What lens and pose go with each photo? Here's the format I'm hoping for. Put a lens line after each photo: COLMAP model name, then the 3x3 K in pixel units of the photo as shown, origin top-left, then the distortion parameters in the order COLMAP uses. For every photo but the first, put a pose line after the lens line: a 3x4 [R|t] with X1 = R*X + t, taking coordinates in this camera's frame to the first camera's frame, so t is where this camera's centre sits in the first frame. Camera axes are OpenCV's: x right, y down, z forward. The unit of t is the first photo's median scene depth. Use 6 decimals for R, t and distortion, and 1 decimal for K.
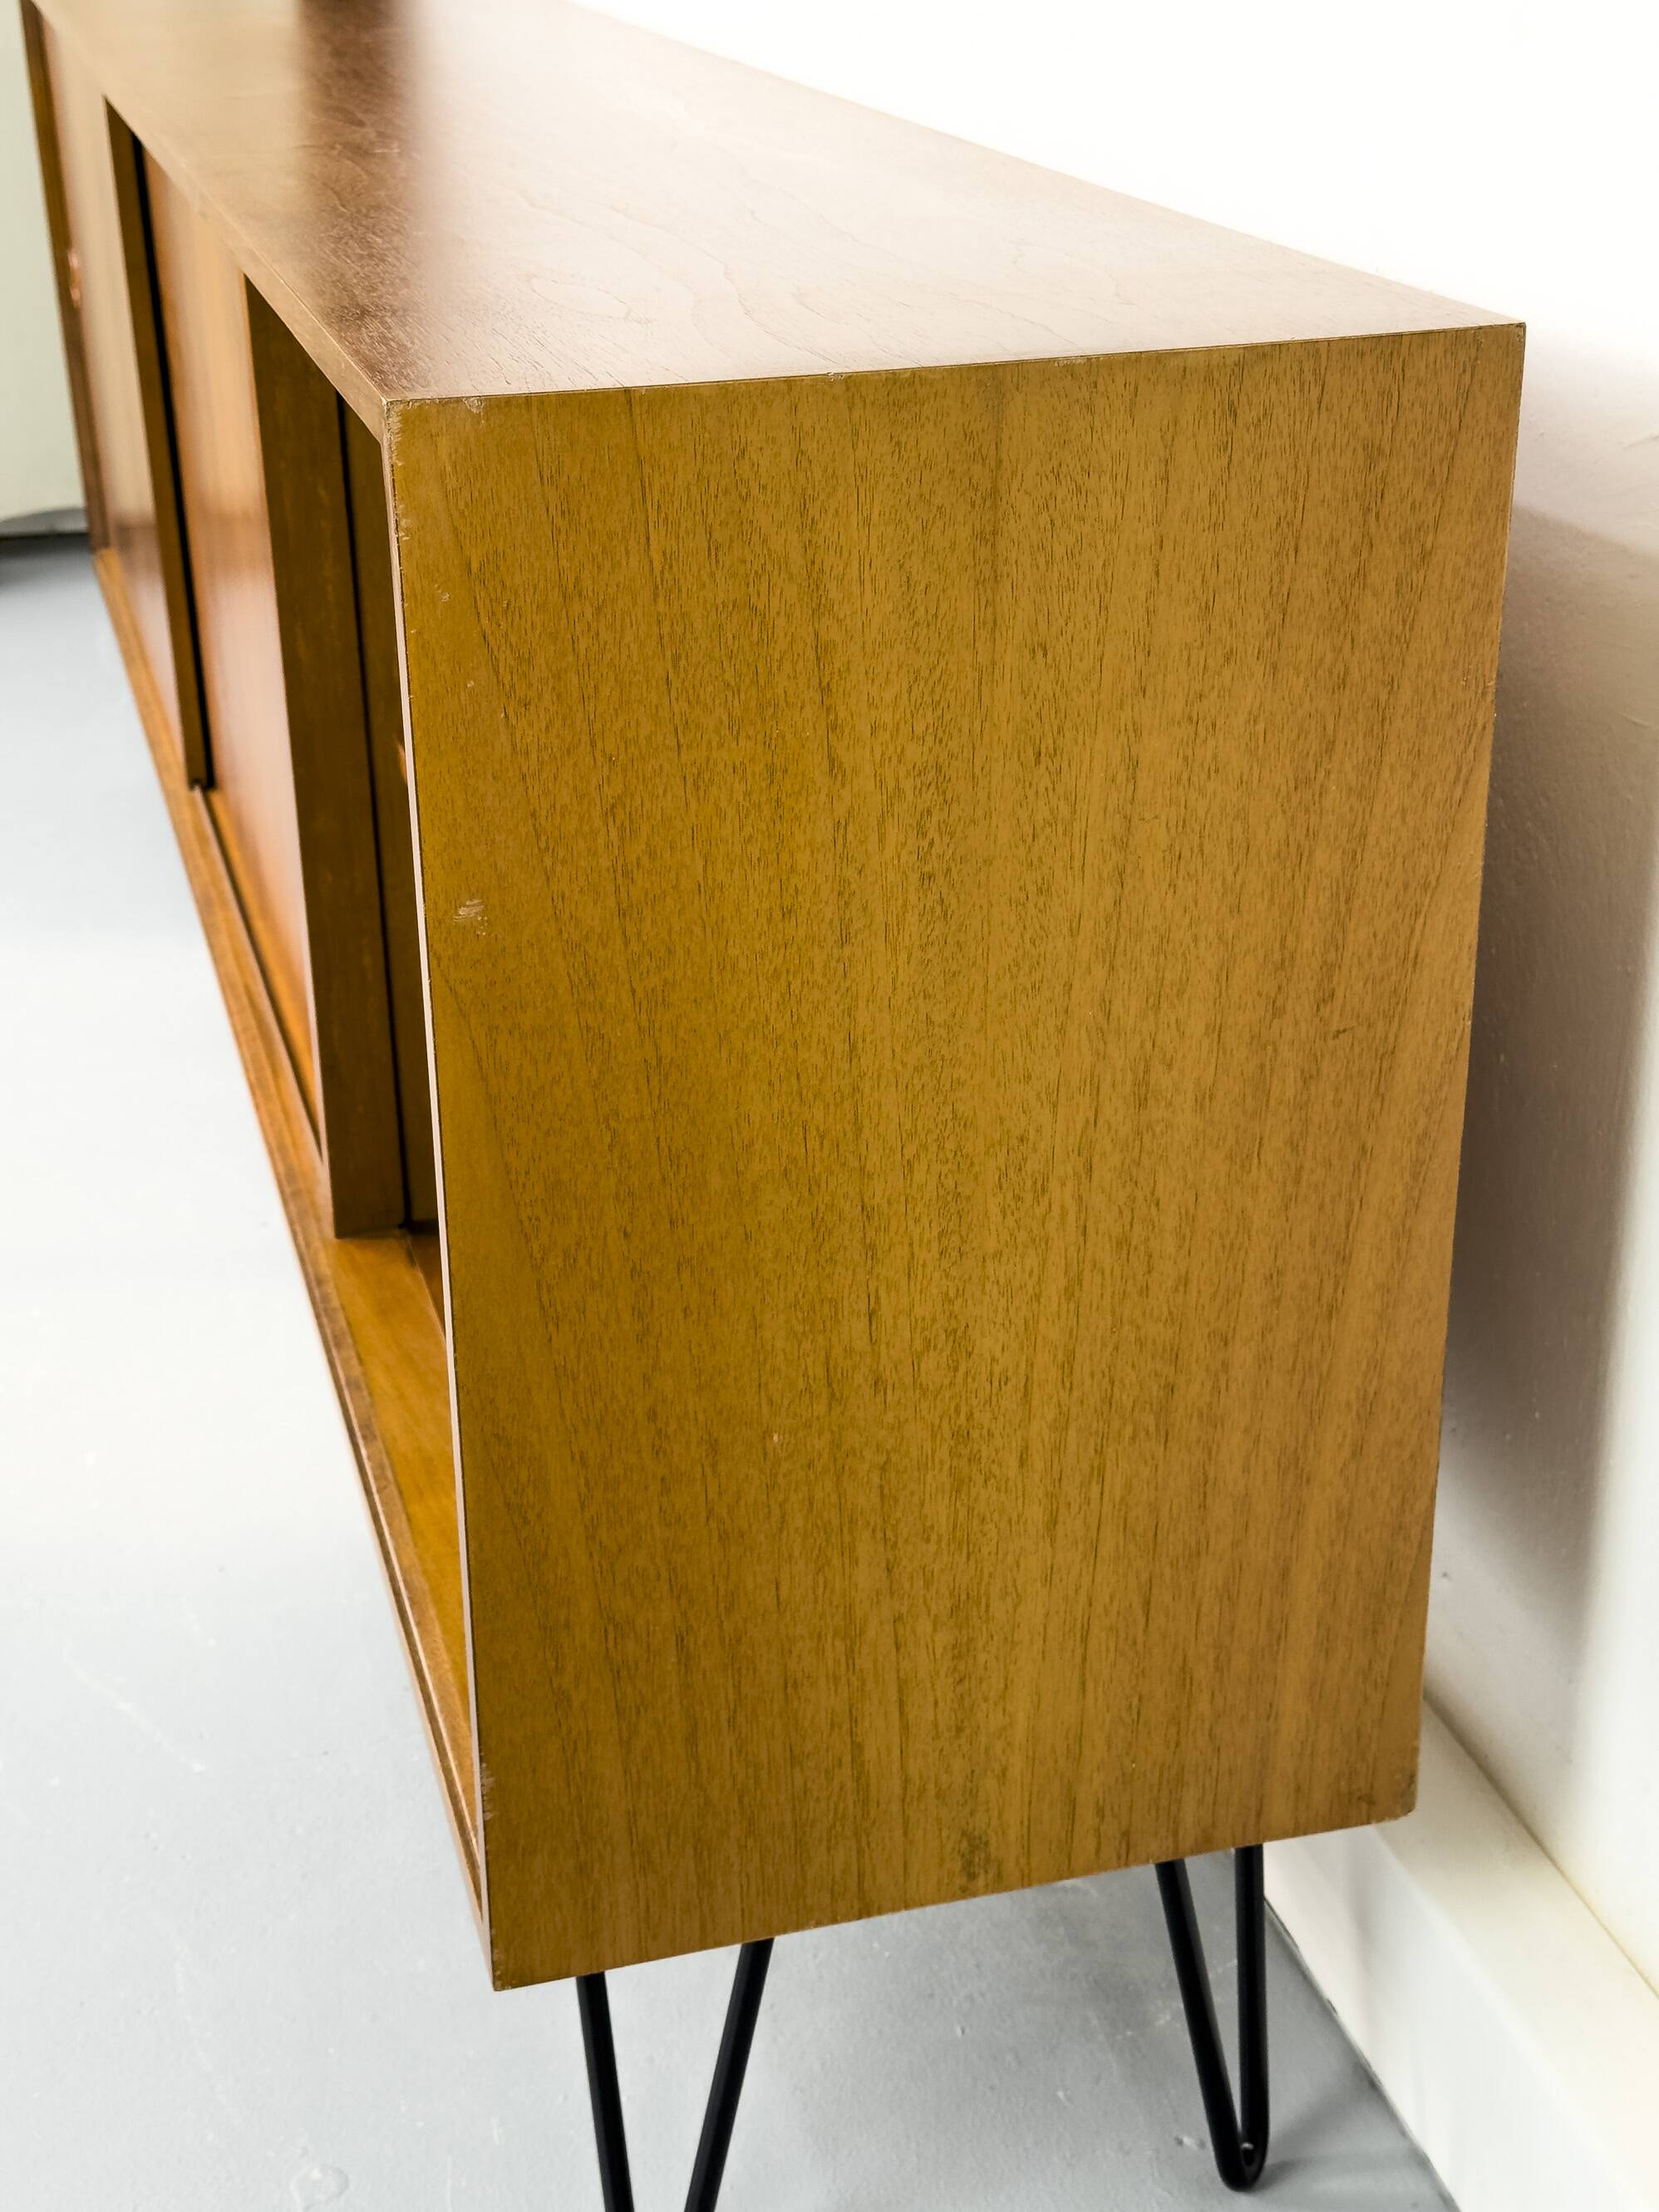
lens RADIAL K [[3097.0, 0, 835.5], [0, 3097.0, 1118.9], [0, 0, 1]] dist [0.127128, 0.000000]
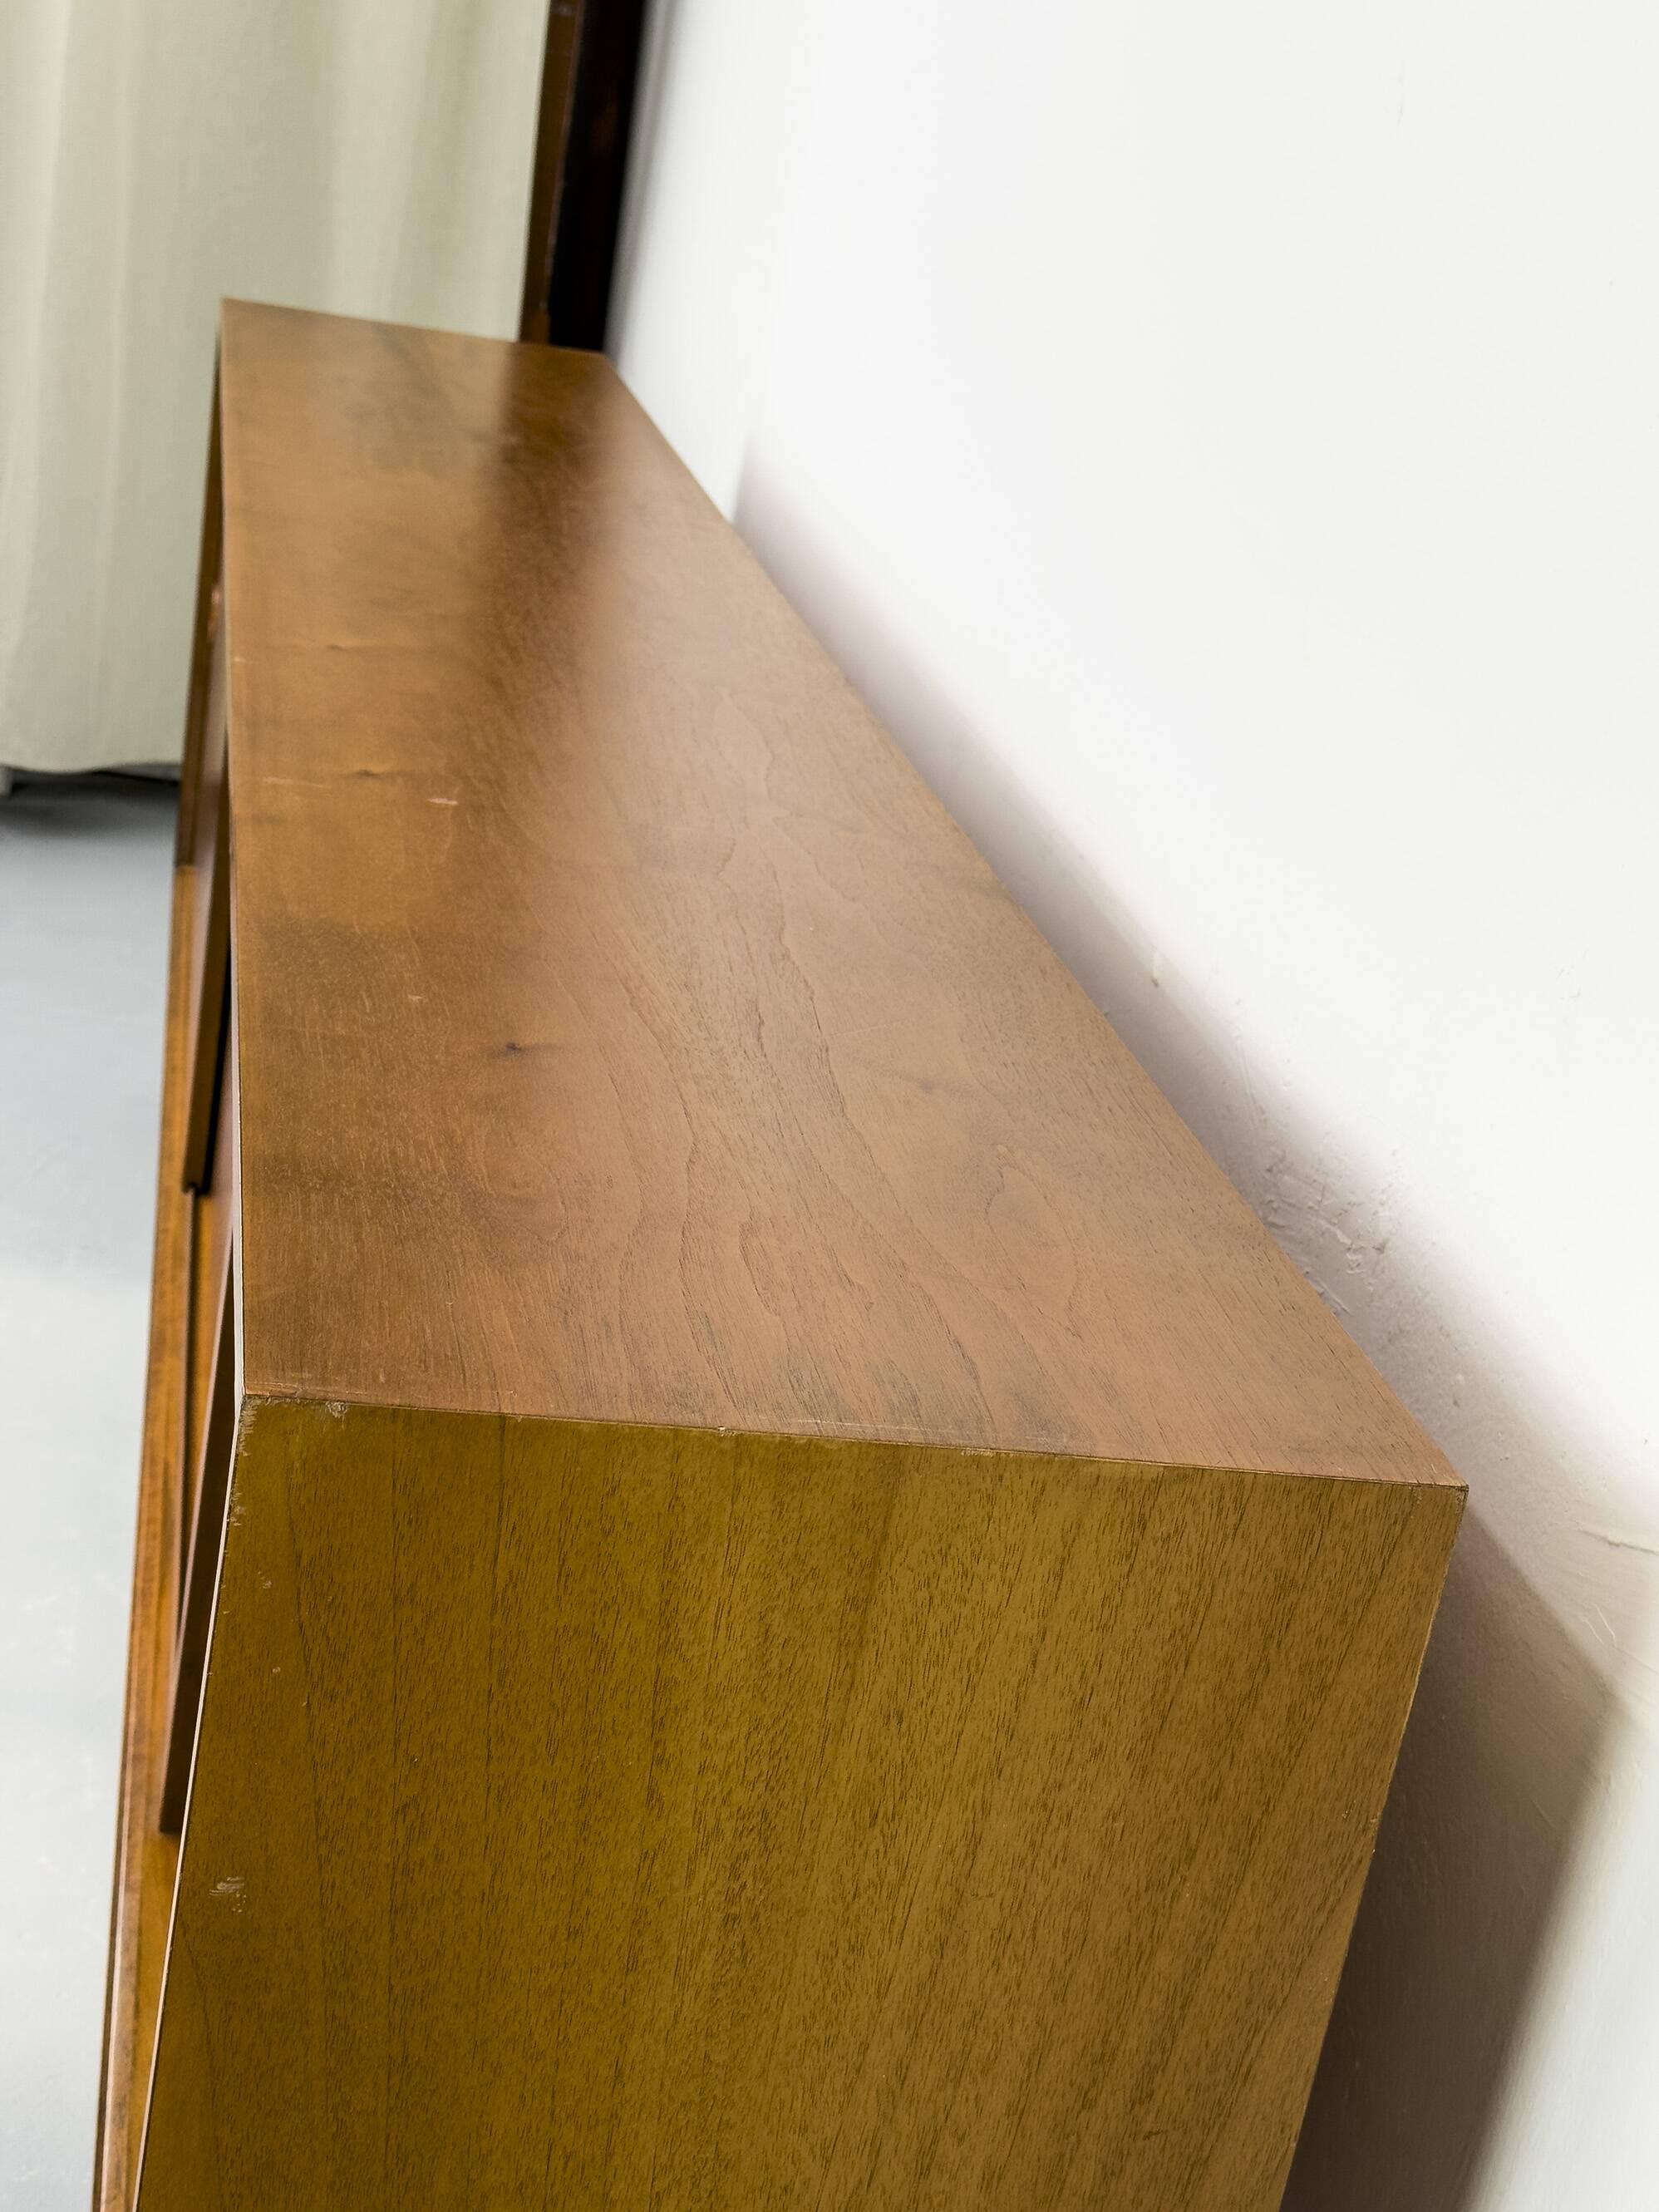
lens RADIAL K [[3097.0, 0, 829.9], [0, 3097.0, 1091.6], [0, 0, 1]] dist [0.127128, 0.000000]
pose [[0.977735, 0.207538, -0.031022, 0.036333], [-0.209078, 0.976079, -0.059640, -0.273354], [0.017902, 0.064799, 0.997738, 0.052101]]
